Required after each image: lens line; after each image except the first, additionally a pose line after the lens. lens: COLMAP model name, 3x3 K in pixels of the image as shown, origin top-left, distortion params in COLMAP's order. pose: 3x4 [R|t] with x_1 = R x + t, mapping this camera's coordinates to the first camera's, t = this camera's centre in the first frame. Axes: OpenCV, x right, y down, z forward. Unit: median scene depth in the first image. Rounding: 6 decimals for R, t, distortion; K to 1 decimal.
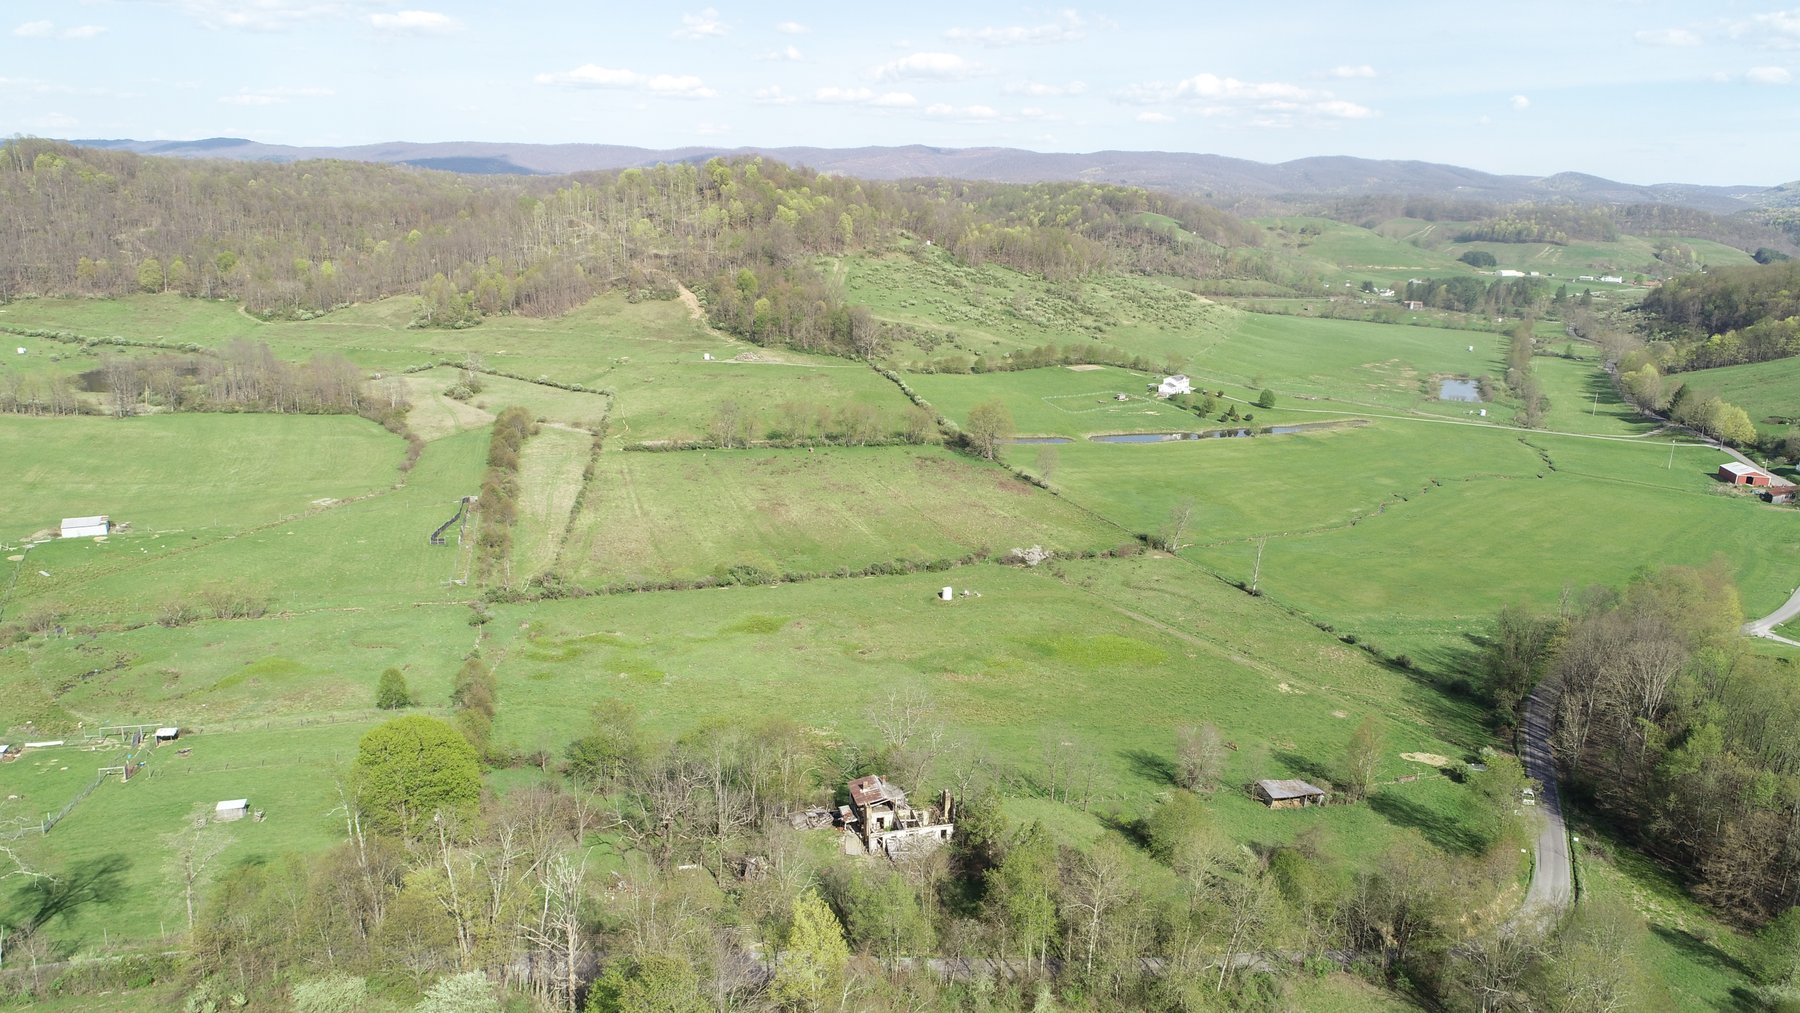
lens RADIAL K [[1195.7, 0, 903.4], [0, 1195.7, 502.2], [0, 0, 1]] dist [-0.006372, 0.002347]
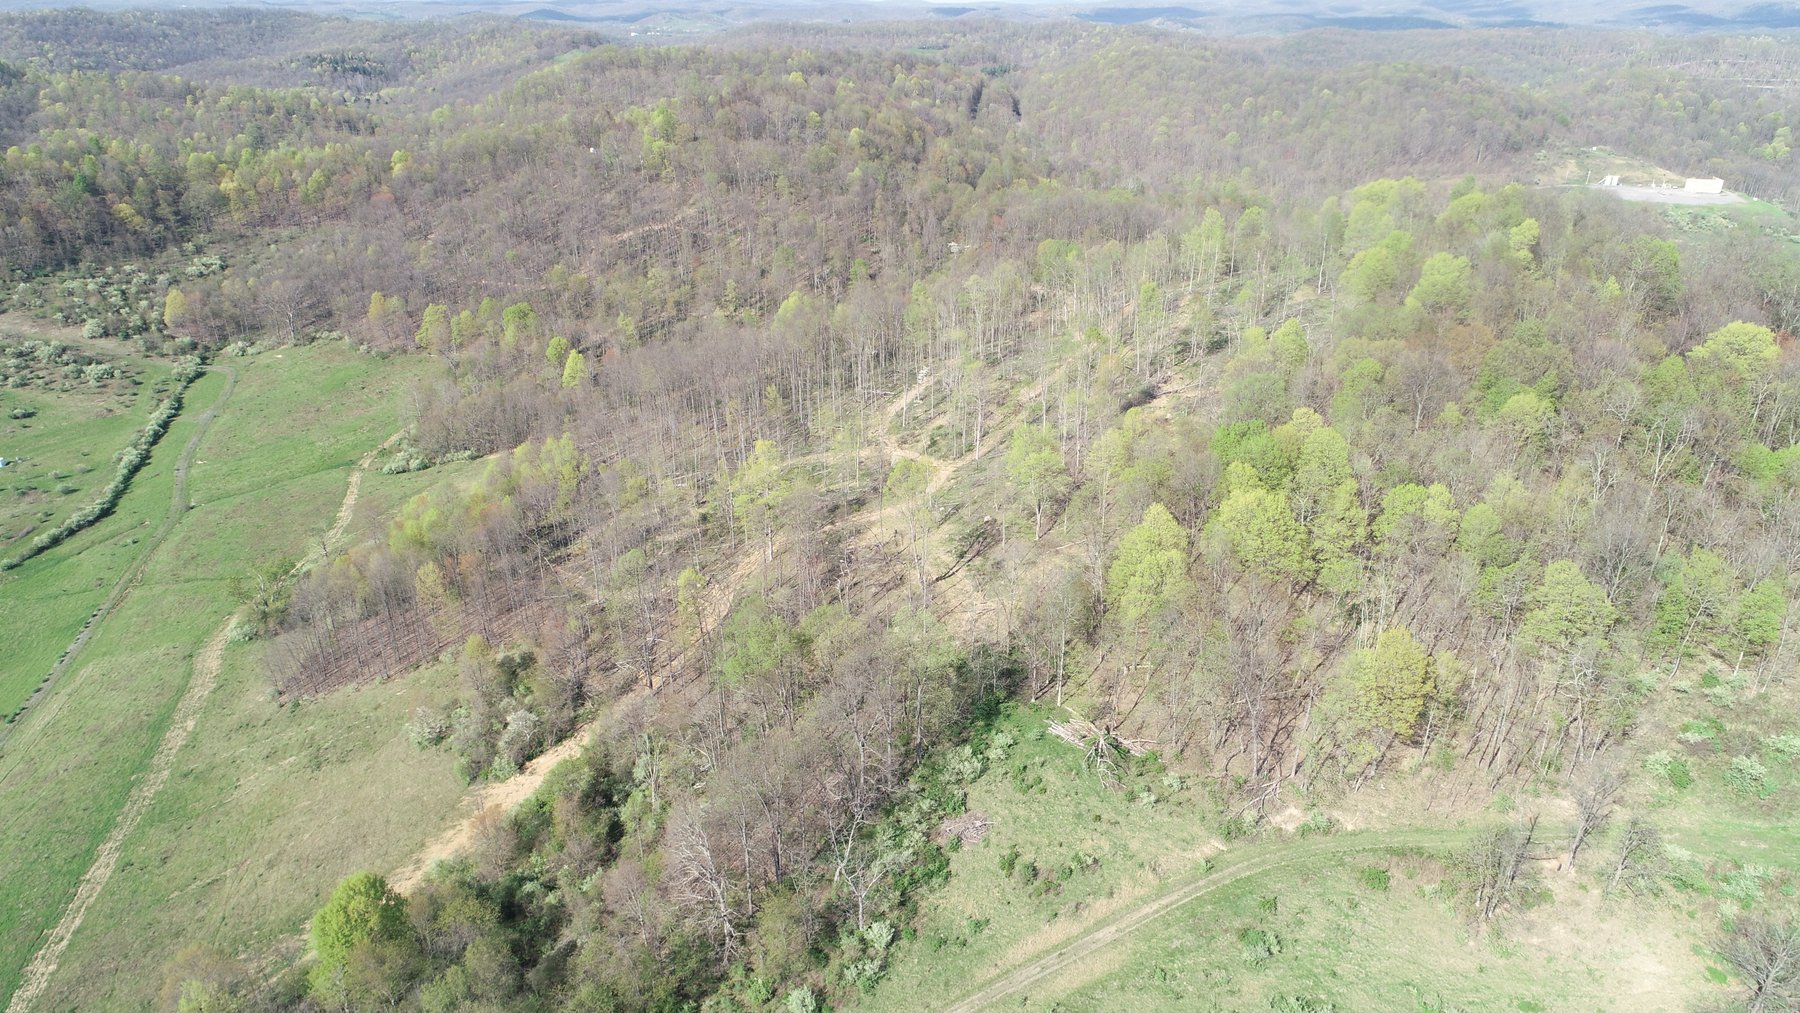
lens RADIAL K [[1195.7, 0, 905.5], [0, 1195.7, 498.2], [0, 0, 1]] dist [-0.006372, 0.002347]
pose [[0.456293, 0.316604, -0.831600, 0.100154], [-0.219584, 0.945722, 0.239568, -0.397072], [0.862311, 0.073292, 0.501047, 1.117509]]
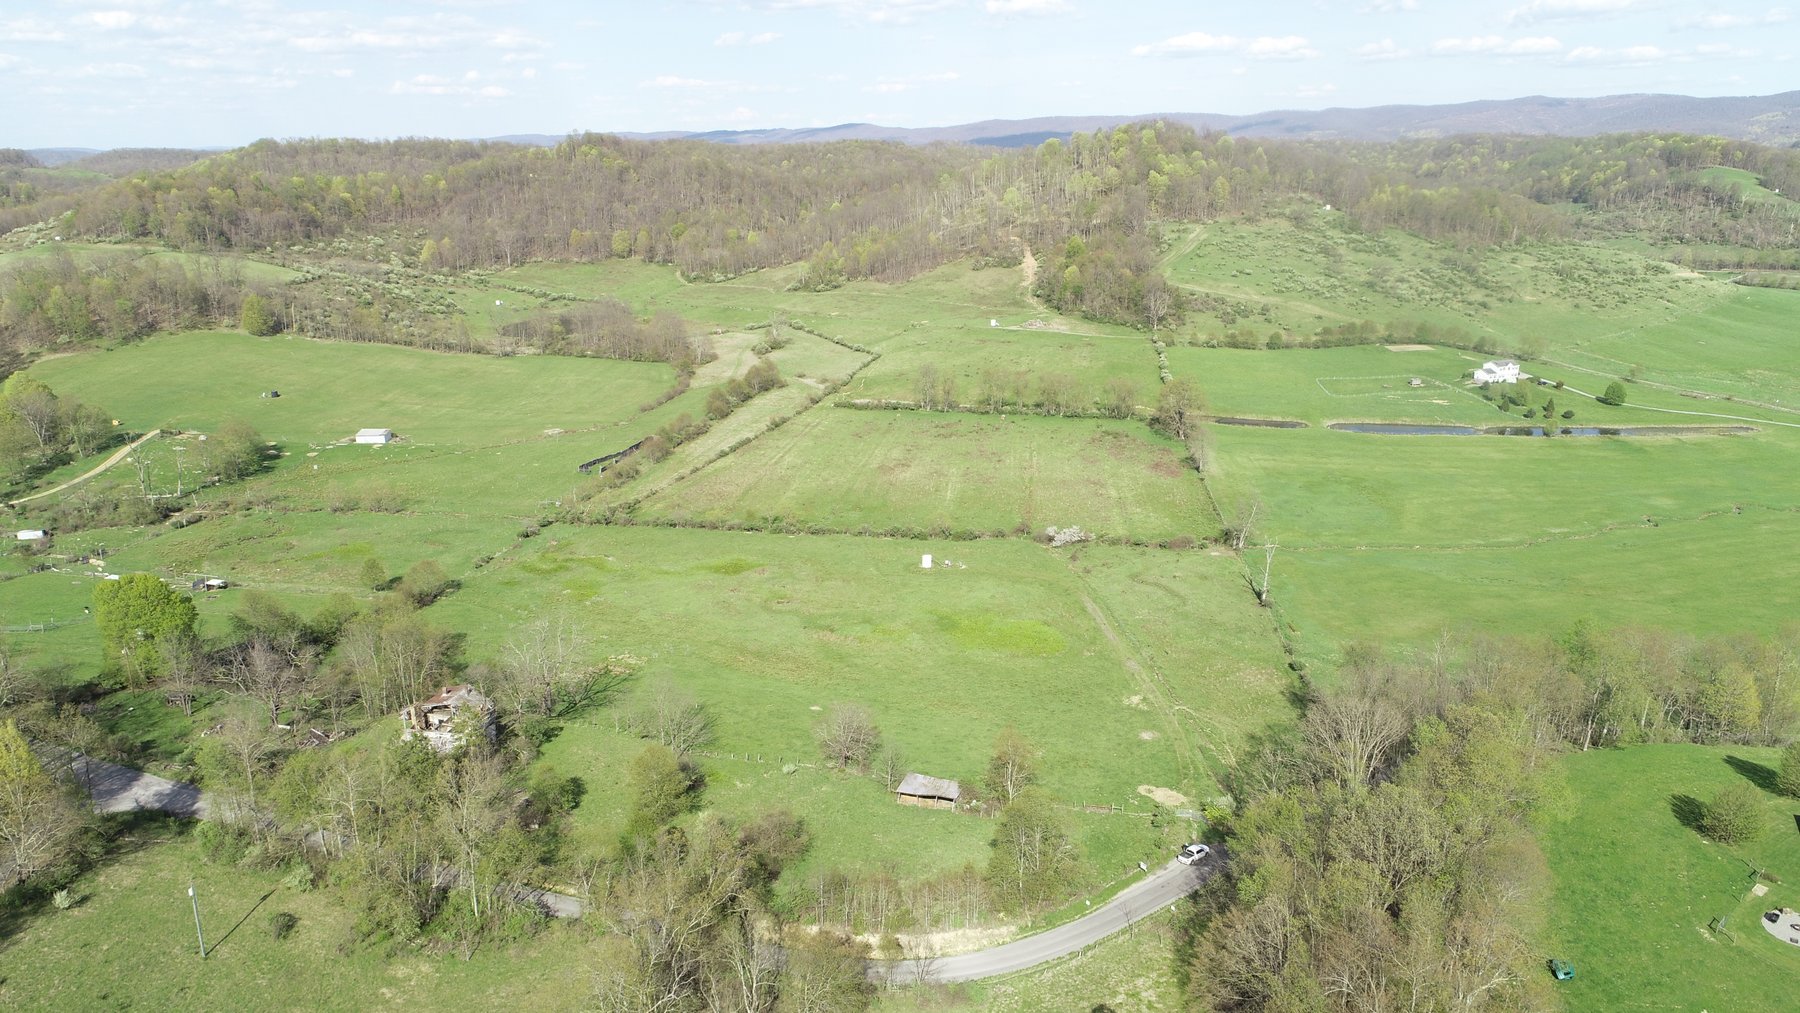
lens RADIAL K [[1195.7, 0, 906.7], [0, 1195.7, 504.6], [0, 0, 1]] dist [-0.006372, 0.002347]
pose [[0.891271, 0.095225, -0.443360, 0.236513], [-0.083593, 0.995449, 0.045760, -0.007547], [0.445700, -0.003723, 0.895175, 0.051764]]
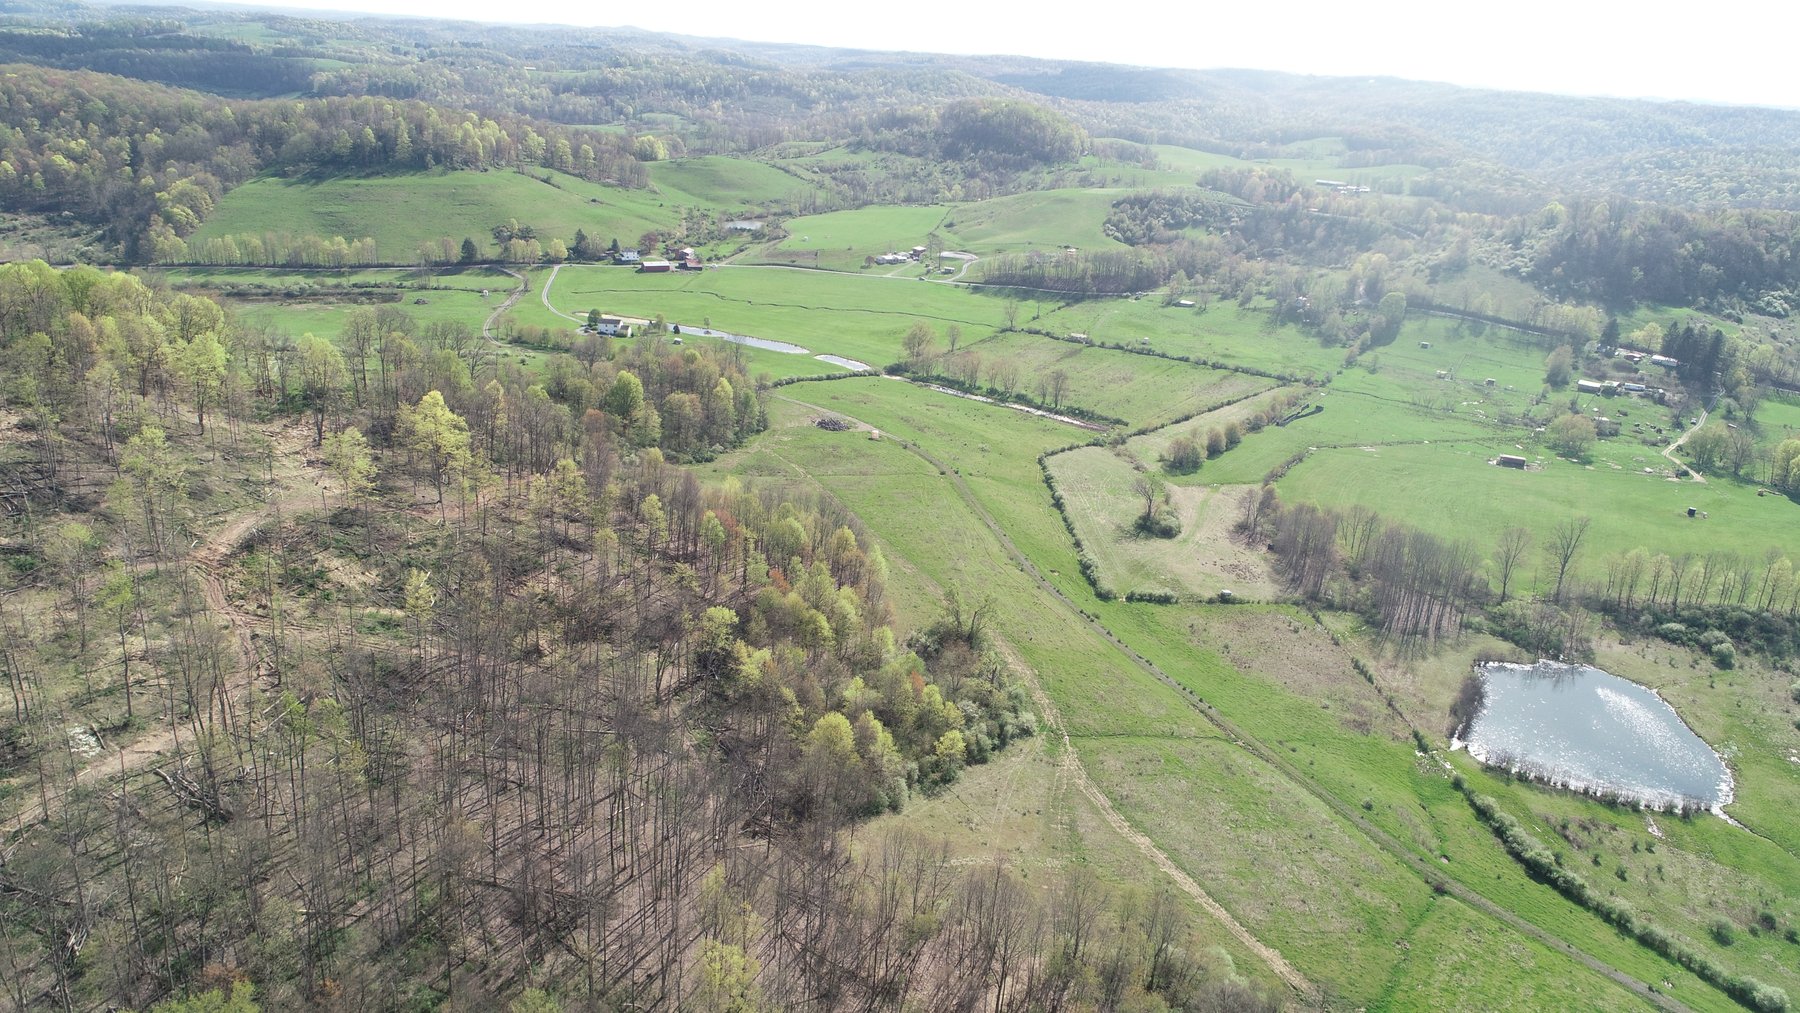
lens RADIAL K [[1195.7, 0, 897.9], [0, 1195.7, 505.0], [0, 0, 1]] dist [-0.006372, 0.002347]
pose [[-0.628744, -0.339833, 0.699424, -0.746898], [0.119056, 0.846778, 0.518453, -0.492628], [-0.768444, 0.409245, -0.491947, 1.396295]]
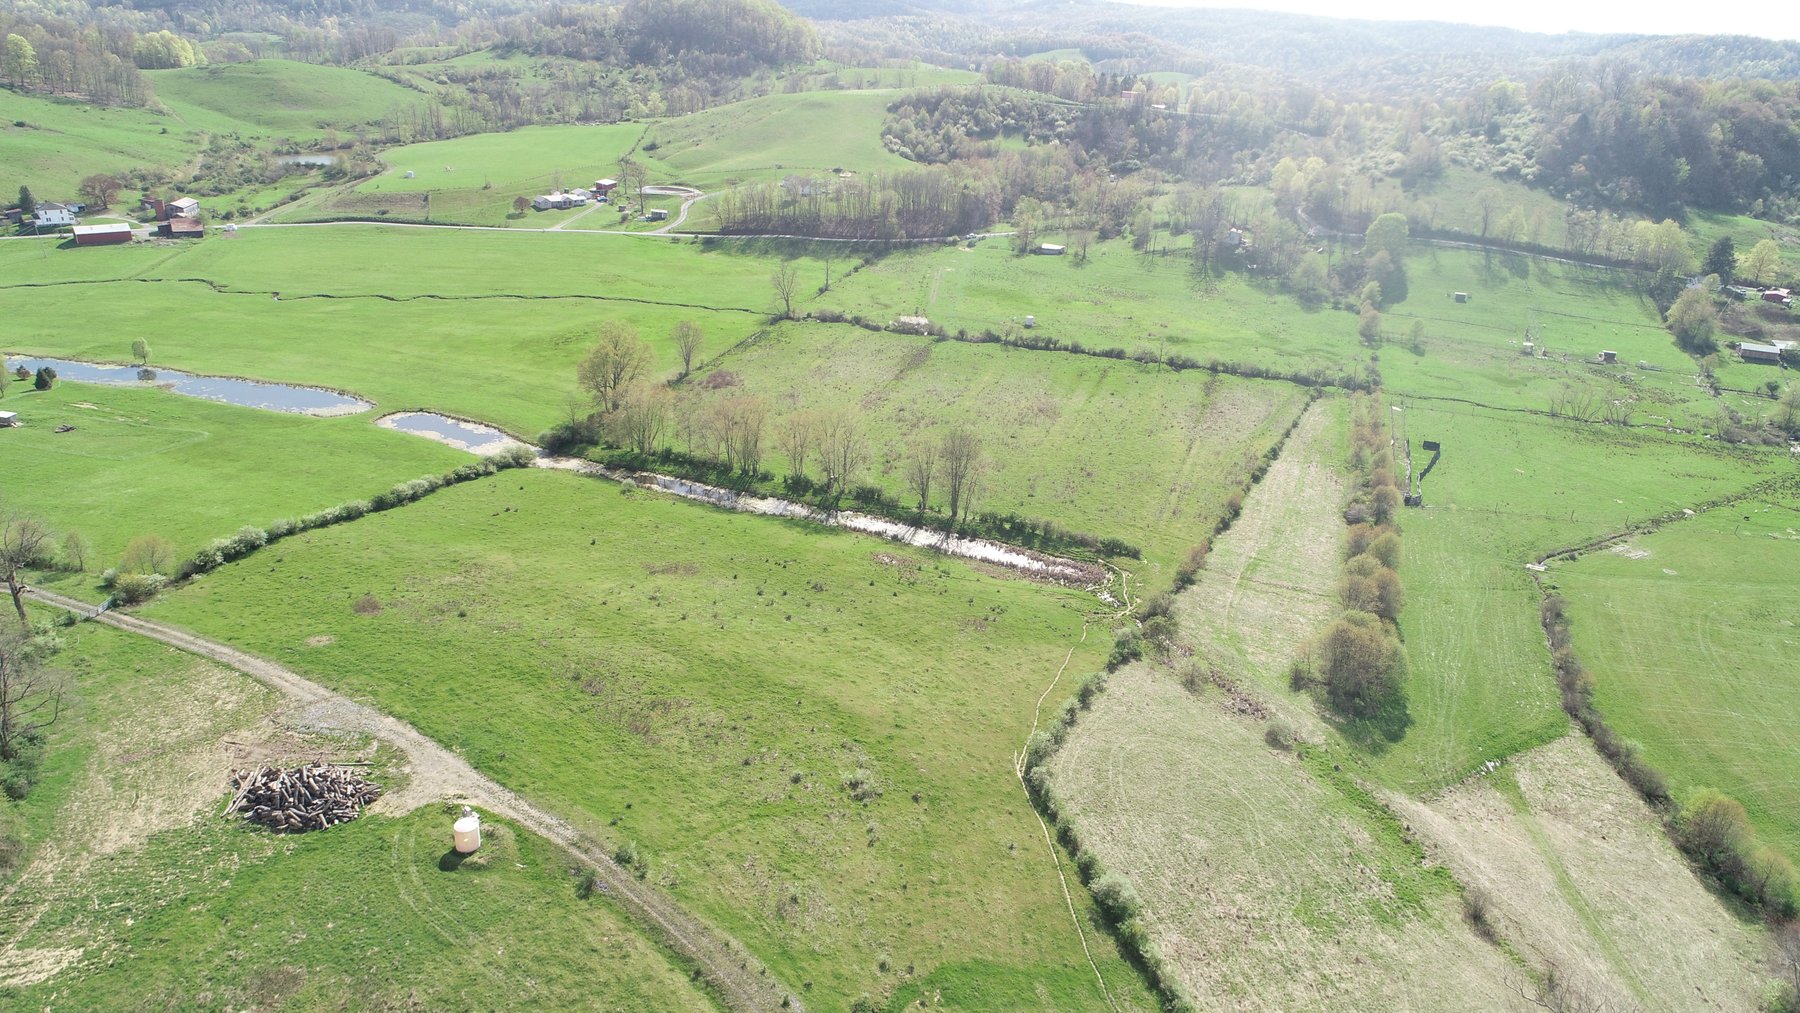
lens RADIAL K [[1195.7, 0, 900.2], [0, 1195.7, 506.5], [0, 0, 1]] dist [-0.006372, 0.002347]
pose [[-0.799462, -0.295950, 0.522756, -0.317916], [0.077210, 0.812380, 0.577995, -0.283751], [-0.595734, 0.502447, -0.626616, 1.054038]]
